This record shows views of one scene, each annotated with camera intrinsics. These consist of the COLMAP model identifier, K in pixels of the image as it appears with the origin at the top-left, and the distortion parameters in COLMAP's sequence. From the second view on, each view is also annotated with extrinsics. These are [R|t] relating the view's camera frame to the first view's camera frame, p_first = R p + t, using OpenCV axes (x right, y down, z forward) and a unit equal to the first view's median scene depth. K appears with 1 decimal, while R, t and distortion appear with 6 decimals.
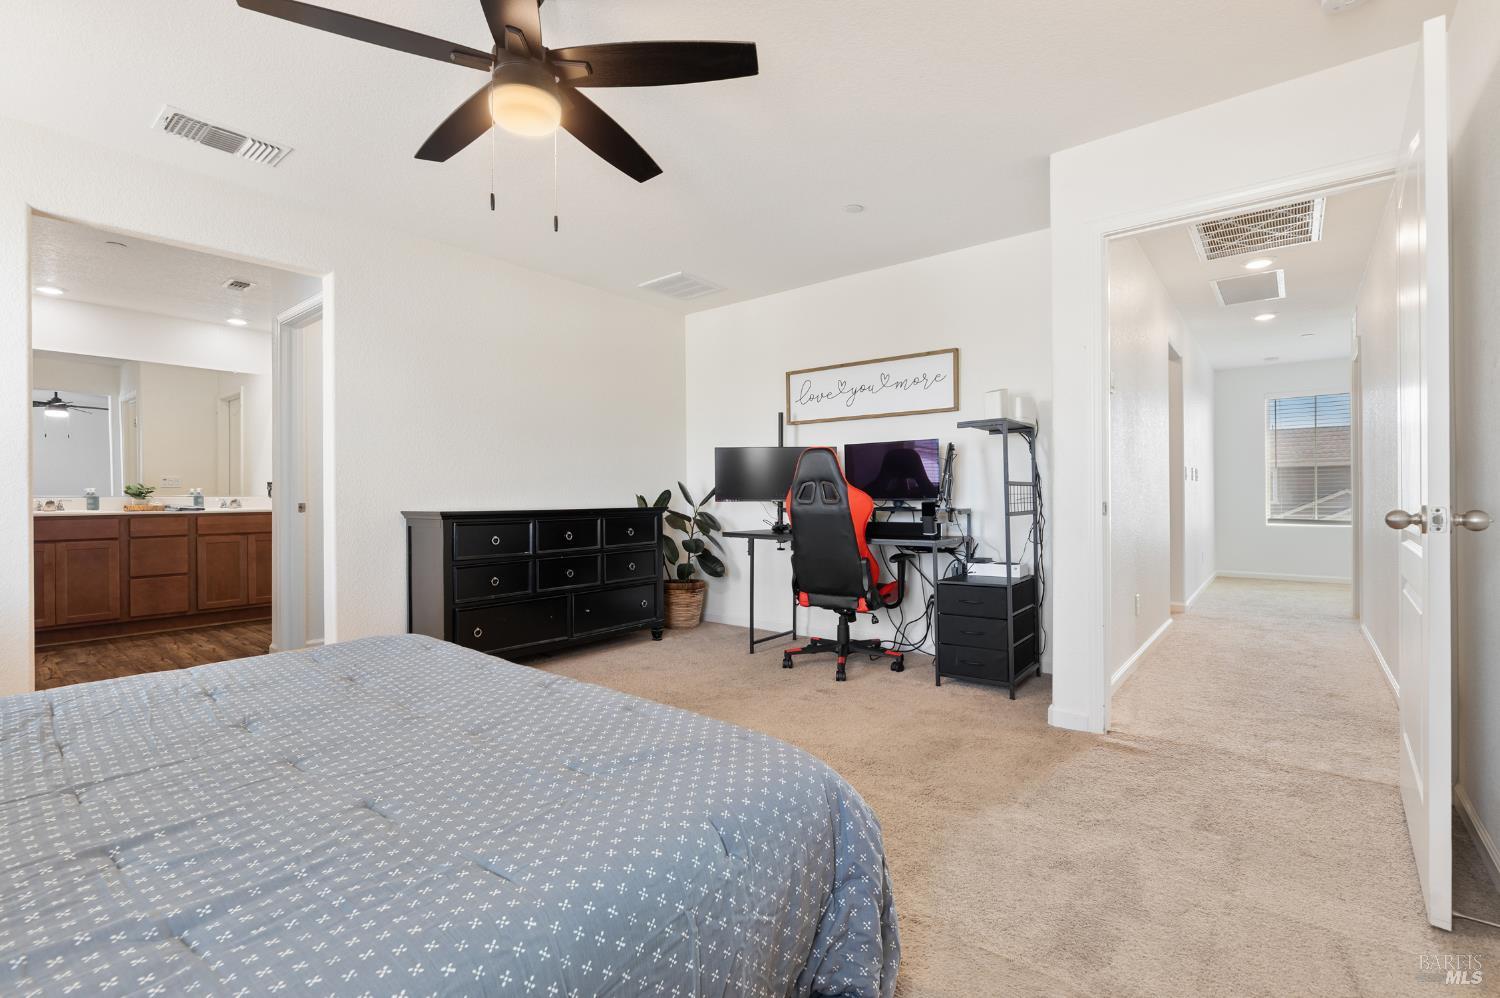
lens RADIAL K [[676.4, 0, 754.6], [0, 676.4, 491.0], [0, 0, 1]] dist [-0.001109, 0.000209]
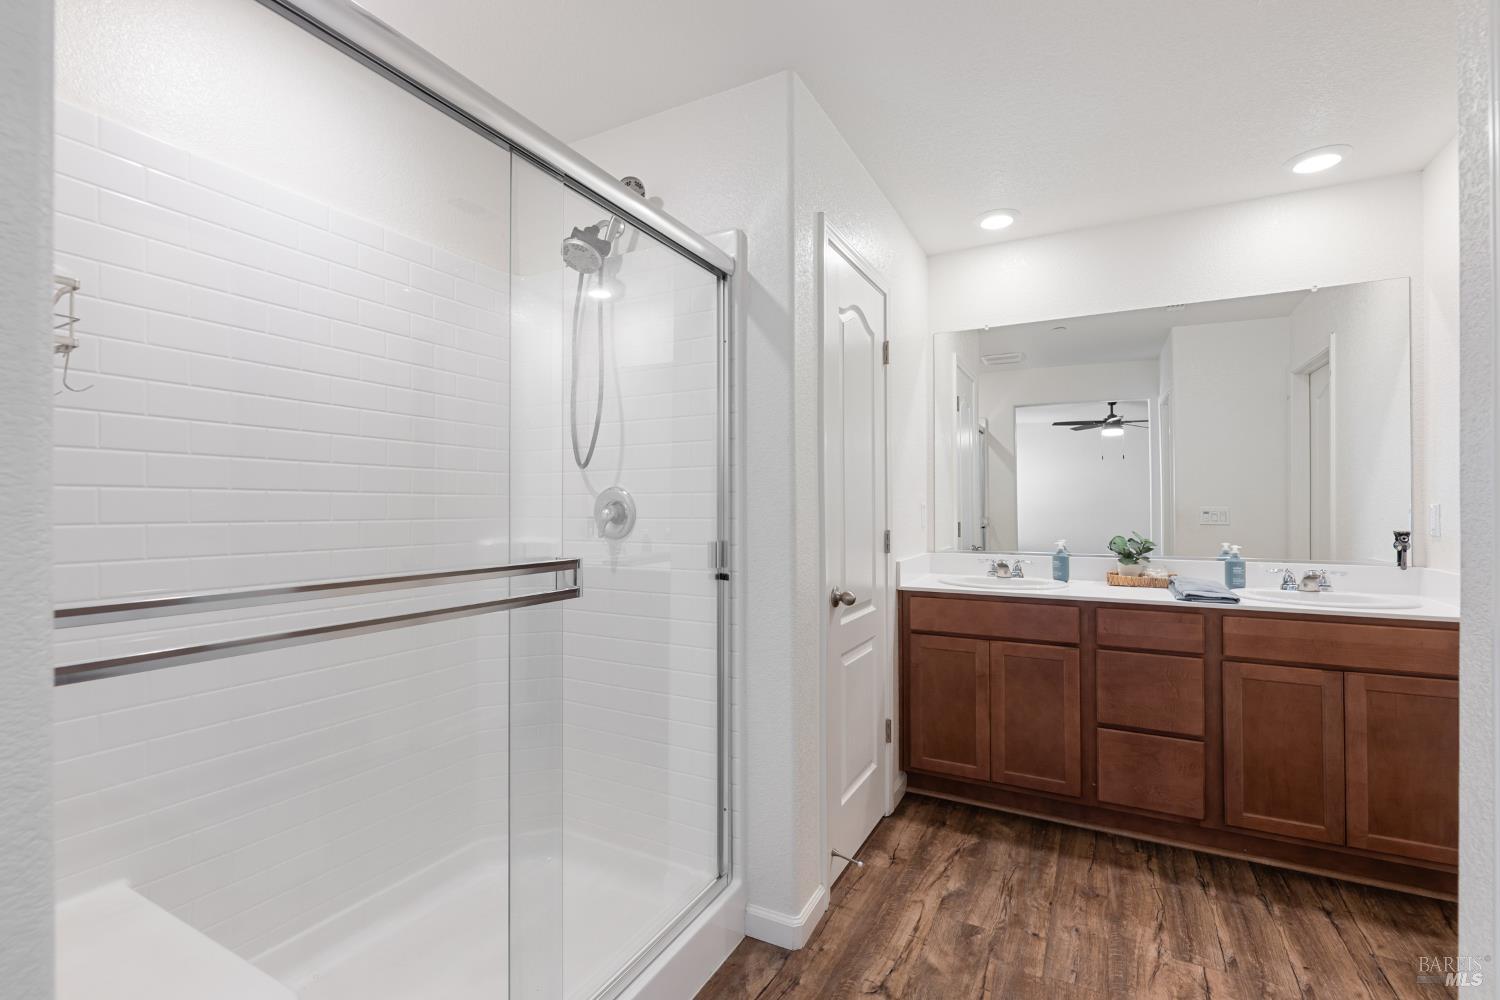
lens RADIAL K [[676.4, 0, 748.5], [0, 676.4, 503.1], [0, 0, 1]] dist [-0.001109, 0.000209]
pose [[0.198375, -0.001254, -0.980125, -0.444447], [-0.001478, 0.999998, -0.001578, -0.034837], [0.980125, 0.001761, 0.198373, 0.597994]]
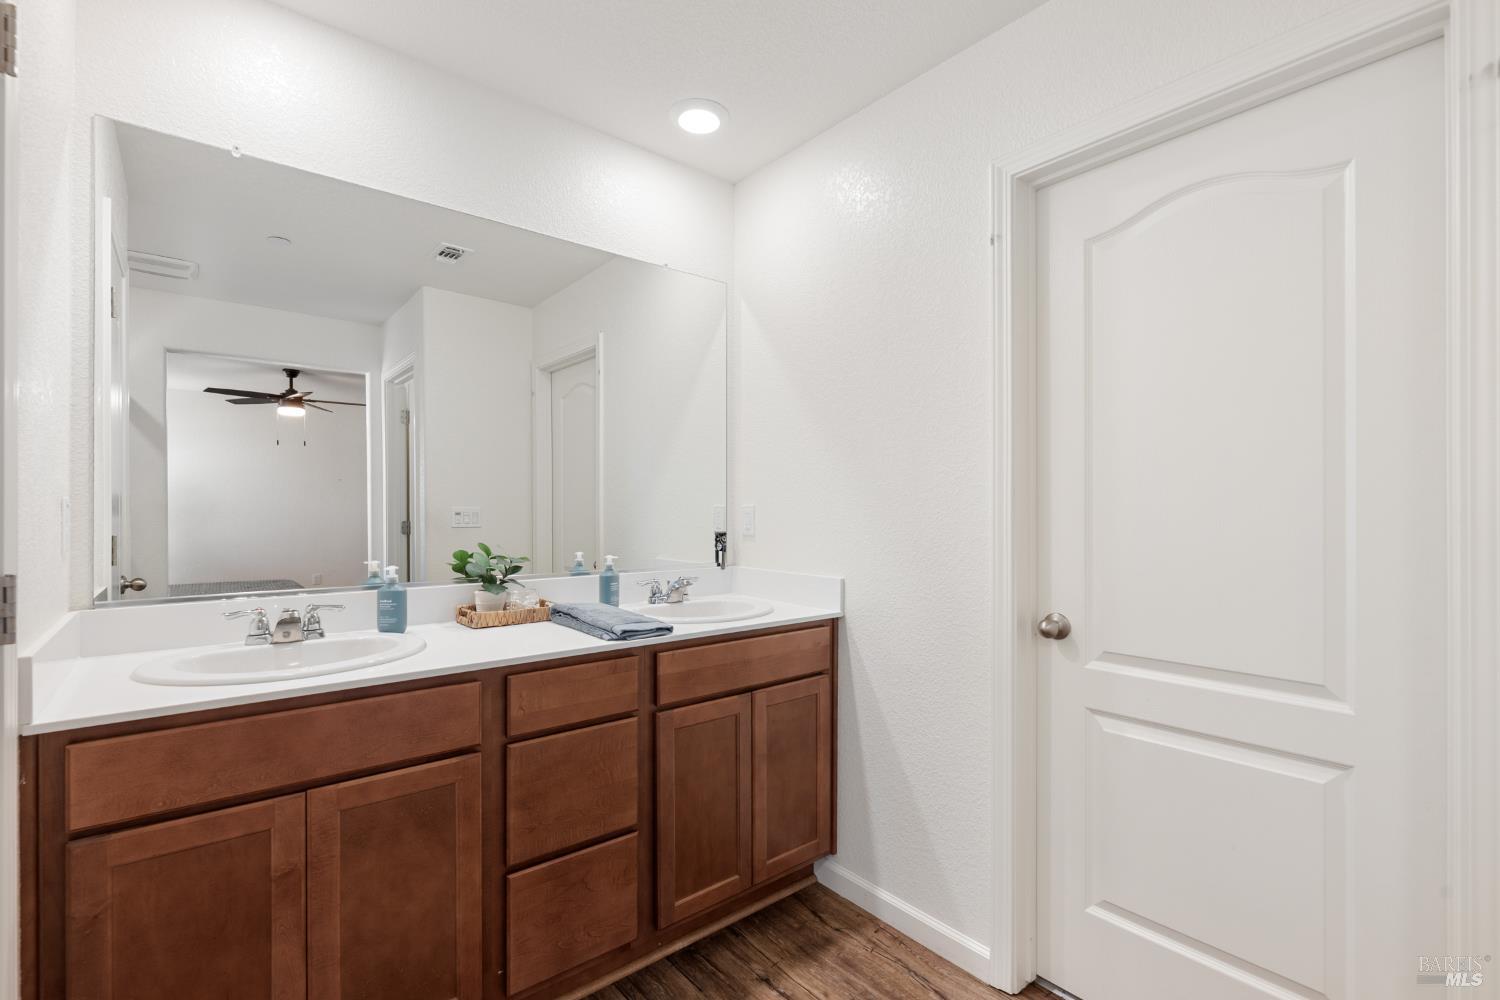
lens RADIAL K [[676.4, 0, 747.2], [0, 676.4, 507.7], [0, 0, 1]] dist [-0.001109, 0.000209]
pose [[0.979909, 0.008210, -0.199276, -0.707583], [-0.008306, 0.999965, 0.000356, -0.033850], [0.199272, 0.001307, 0.979943, 0.673966]]
